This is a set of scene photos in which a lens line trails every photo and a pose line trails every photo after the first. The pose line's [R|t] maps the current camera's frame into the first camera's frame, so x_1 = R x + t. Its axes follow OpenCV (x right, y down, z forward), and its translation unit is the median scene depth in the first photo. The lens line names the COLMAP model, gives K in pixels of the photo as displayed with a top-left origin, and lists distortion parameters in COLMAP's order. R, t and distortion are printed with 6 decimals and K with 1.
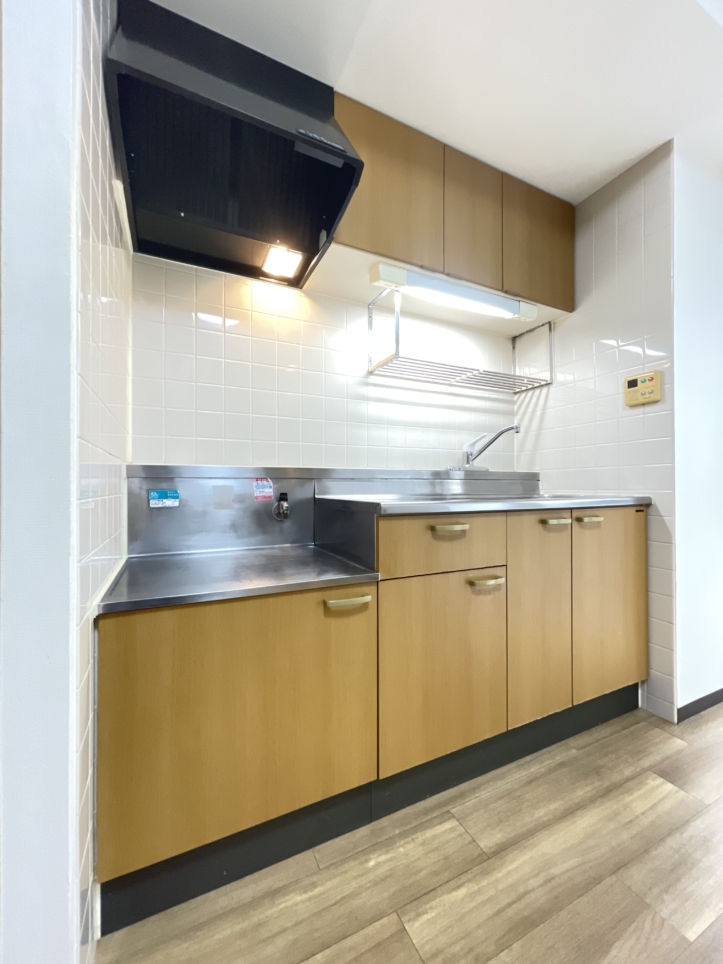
lens RADIAL K [[389.4, 0, 360.8], [0, 389.4, 485.8], [0, 0, 1]] dist [0.002422, 0.001003]
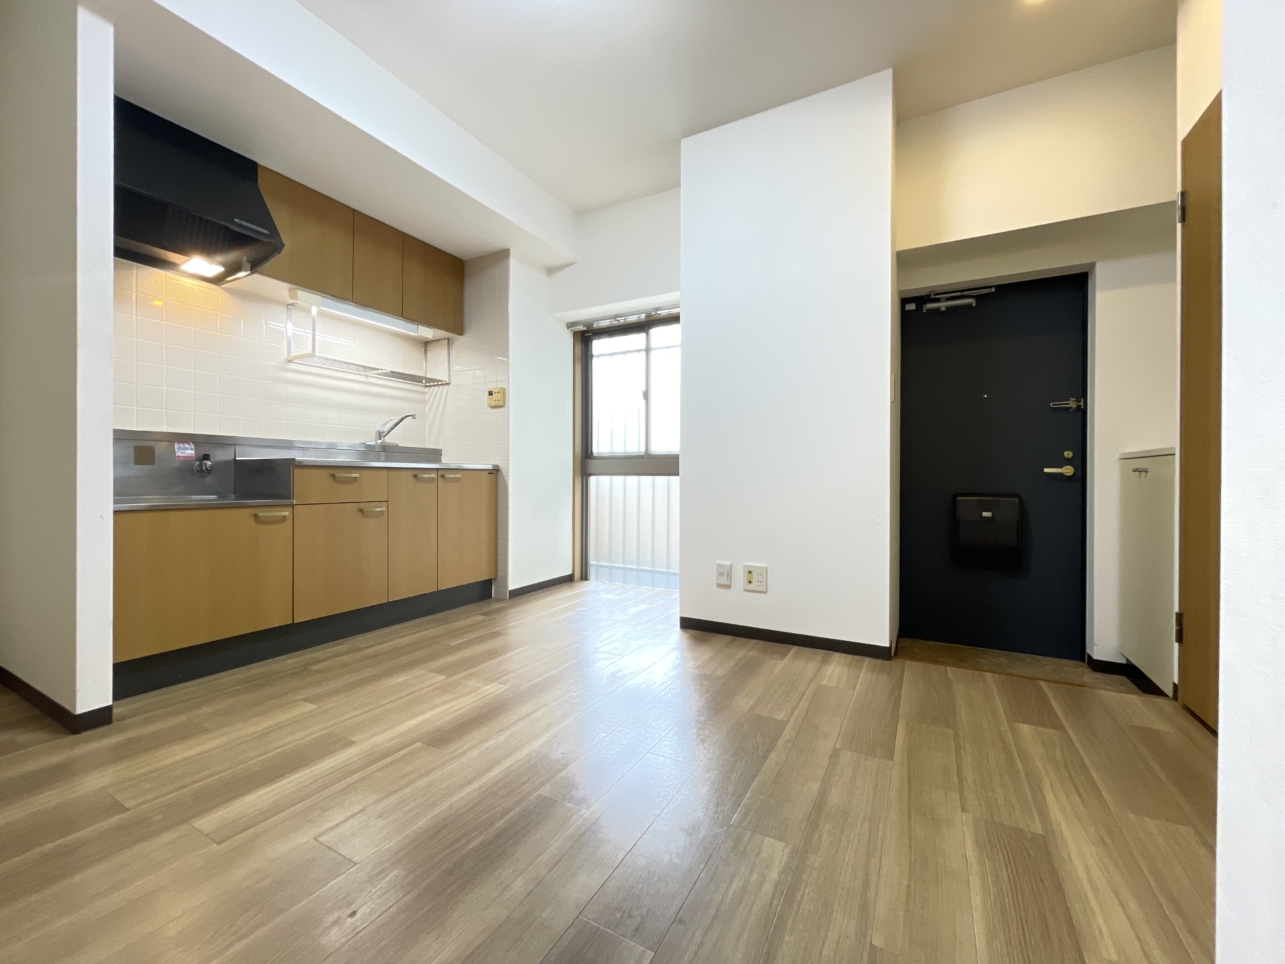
lens RADIAL K [[519.0, 0, 638.6], [0, 519.0, 481.1], [0, 0, 1]] dist [0.002422, 0.001003]
pose [[0.818491, 0.003038, 0.574512, -0.017051], [-0.010929, 0.999887, 0.010283, 0.069280], [-0.574416, -0.014695, 0.818432, -1.132414]]
